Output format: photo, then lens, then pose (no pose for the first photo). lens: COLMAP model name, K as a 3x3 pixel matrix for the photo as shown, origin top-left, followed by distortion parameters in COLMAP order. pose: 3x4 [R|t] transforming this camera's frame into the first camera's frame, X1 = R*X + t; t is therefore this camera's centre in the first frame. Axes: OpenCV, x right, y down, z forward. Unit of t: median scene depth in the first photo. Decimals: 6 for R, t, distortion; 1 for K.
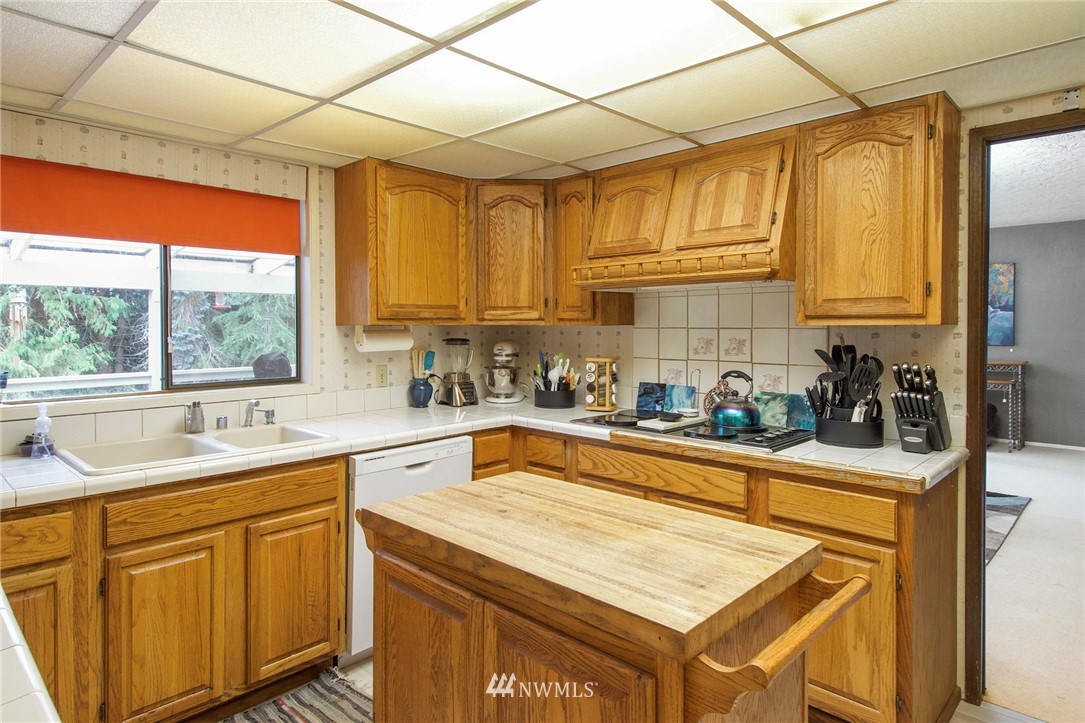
lens RADIAL K [[619.6, 0, 472.5], [0, 619.6, 341.4], [0, 0, 1]] dist [0.035251, -0.027455]
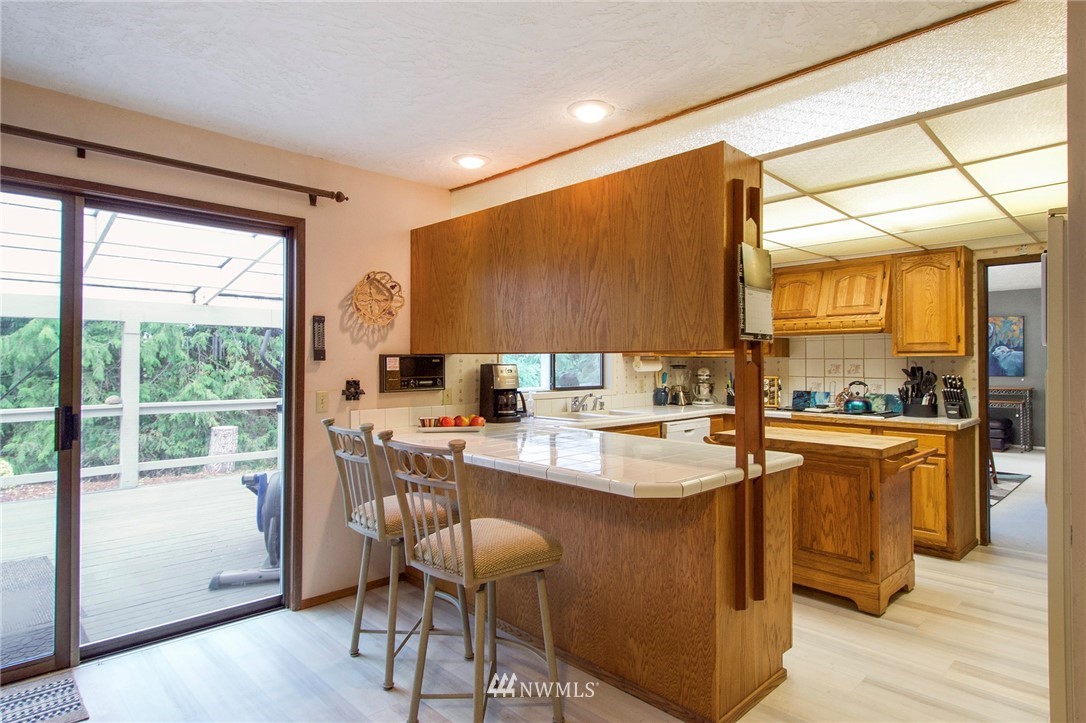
lens RADIAL K [[579.1, 0, 543.0], [0, 579.1, 361.5], [0, 0, 1]] dist [0.032633, -0.039915]
pose [[0.999991, 0.003847, 0.001804, -0.557532], [-0.003793, 0.999575, -0.028902, 0.045601], [-0.001915, 0.028895, 0.999581, -0.790086]]
